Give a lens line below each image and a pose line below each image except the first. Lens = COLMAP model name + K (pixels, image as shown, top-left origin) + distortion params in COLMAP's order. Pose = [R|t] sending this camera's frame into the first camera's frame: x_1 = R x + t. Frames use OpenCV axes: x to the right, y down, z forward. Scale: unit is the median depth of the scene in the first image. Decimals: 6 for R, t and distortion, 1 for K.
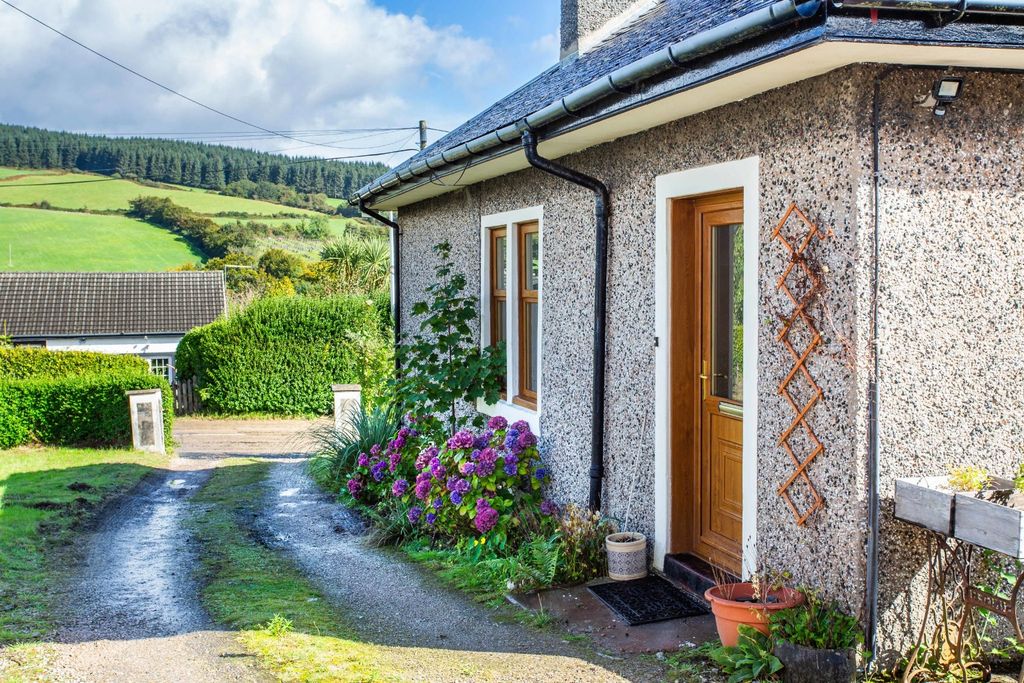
lens RADIAL K [[1086.2, 0, 517.3], [0, 1086.2, 342.6], [0, 0, 1]] dist [-0.000601, 0.158945]
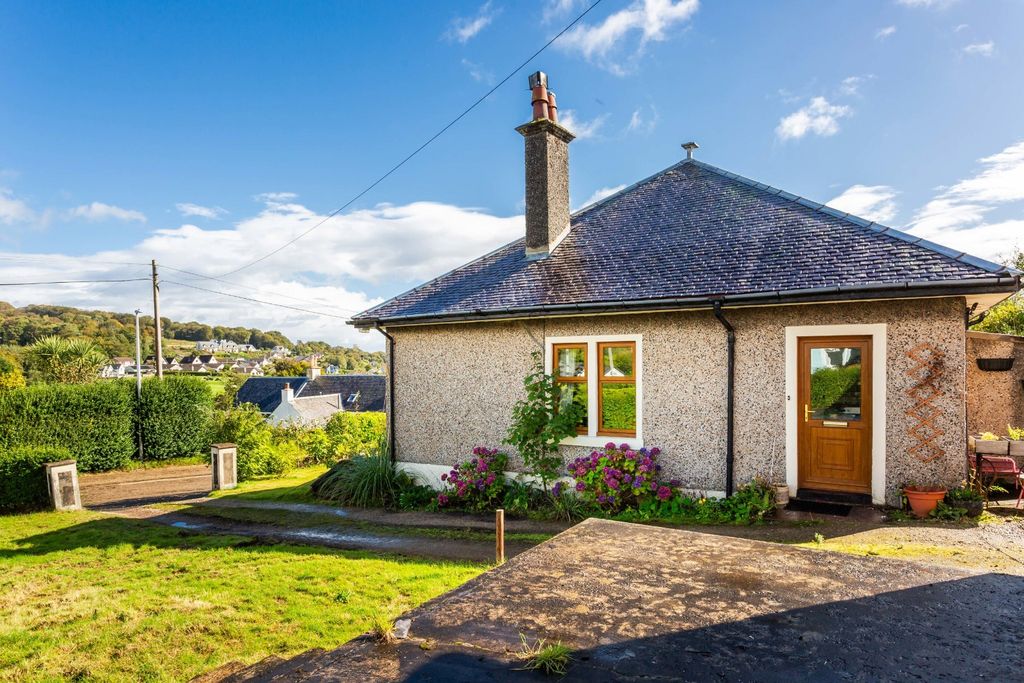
lens RADIAL K [[617.7, 0, 498.9], [0, 617.7, 335.3], [0, 0, 1]] dist [0.016441, -0.000636]
pose [[0.778531, 0.021661, 0.627233, -0.271885], [0.044895, 0.994922, -0.090084, -0.009326], [-0.625999, 0.098293, 0.773605, 0.078983]]
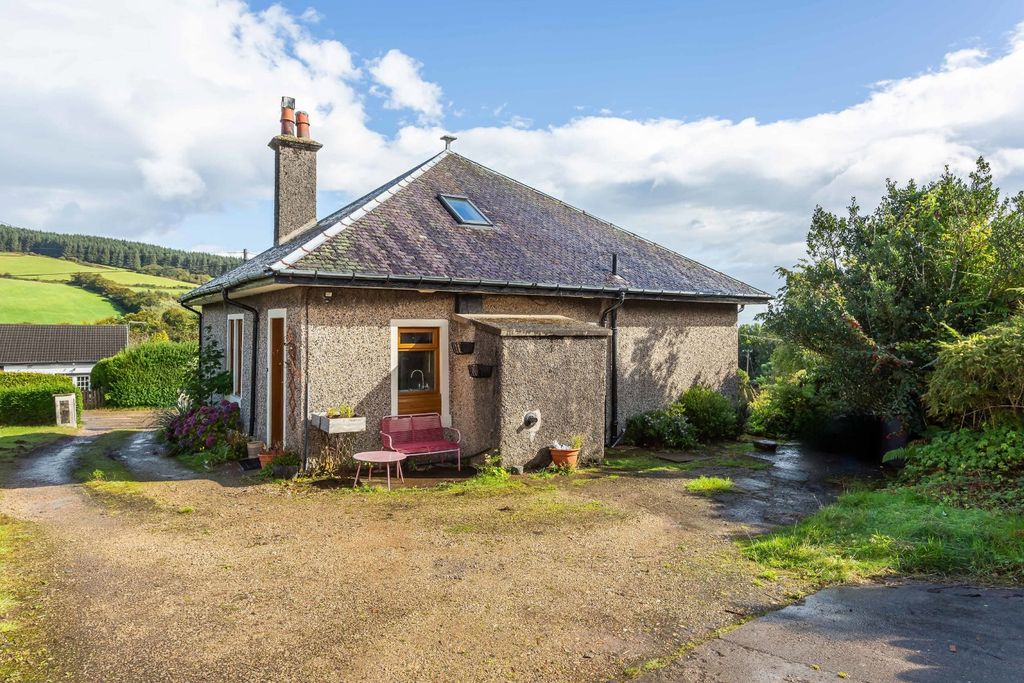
lens RADIAL K [[617.7, 0, 498.9], [0, 617.7, 335.3], [0, 0, 1]] dist [0.016441, -0.000636]
pose [[0.965756, 0.013492, 0.259102, 0.064794], [-0.000636, 0.998767, -0.049638, -0.002393], [-0.259452, 0.047774, 0.964574, -0.149170]]
